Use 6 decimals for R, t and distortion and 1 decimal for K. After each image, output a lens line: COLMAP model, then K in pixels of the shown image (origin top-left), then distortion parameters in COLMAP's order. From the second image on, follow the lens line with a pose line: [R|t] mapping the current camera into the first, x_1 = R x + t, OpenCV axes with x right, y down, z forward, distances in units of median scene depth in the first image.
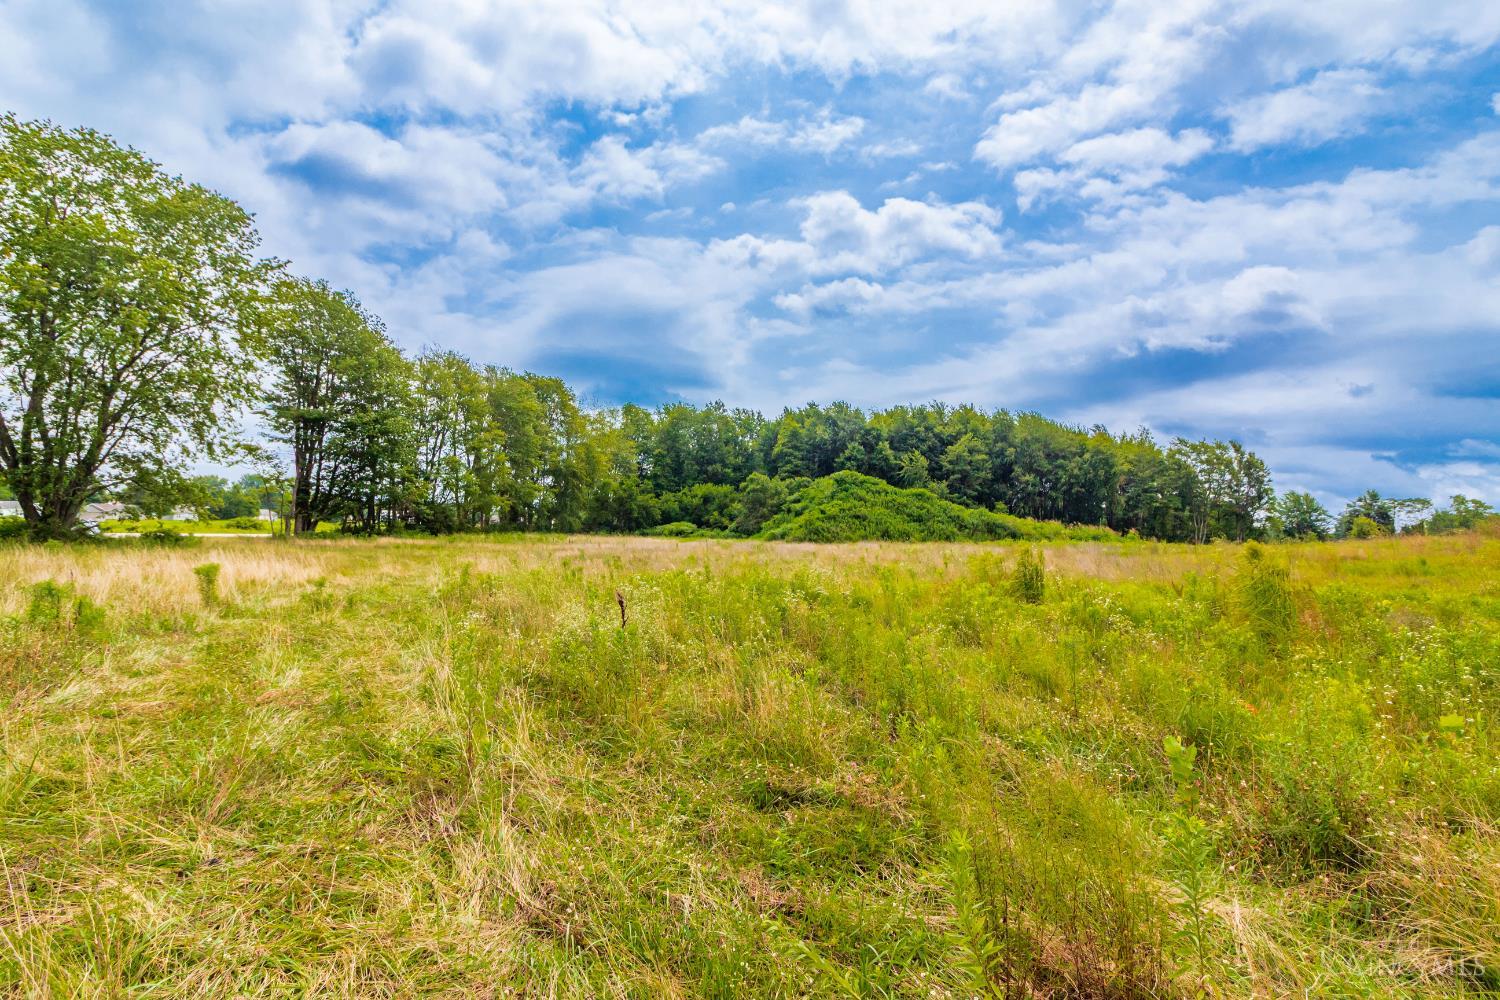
lens RADIAL K [[676.8, 0, 750.0], [0, 676.8, 500.0], [0, 0, 1]] dist [0.016069, 0.000007]
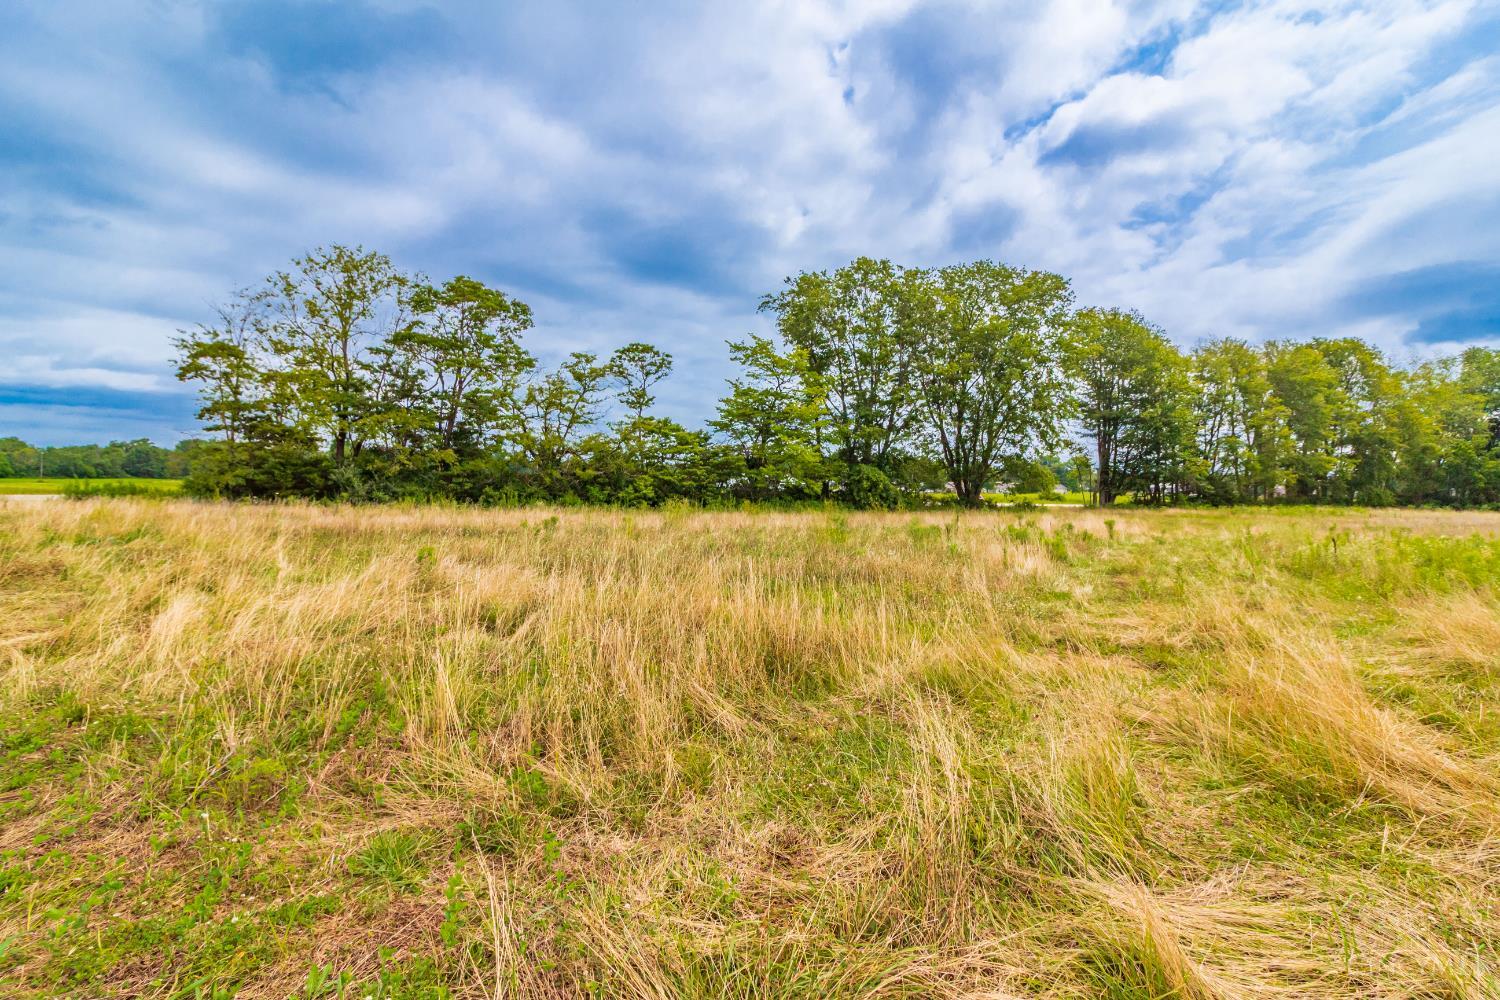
lens RADIAL K [[678.5, 0, 745.3], [0, 678.5, 489.0], [0, 0, 1]] dist [0.000120, 0.000055]
pose [[0.504685, -0.011429, -0.863228, 0.095120], [0.035131, 0.999356, 0.007308, -0.011452], [0.862588, -0.034014, 0.504762, -0.199317]]
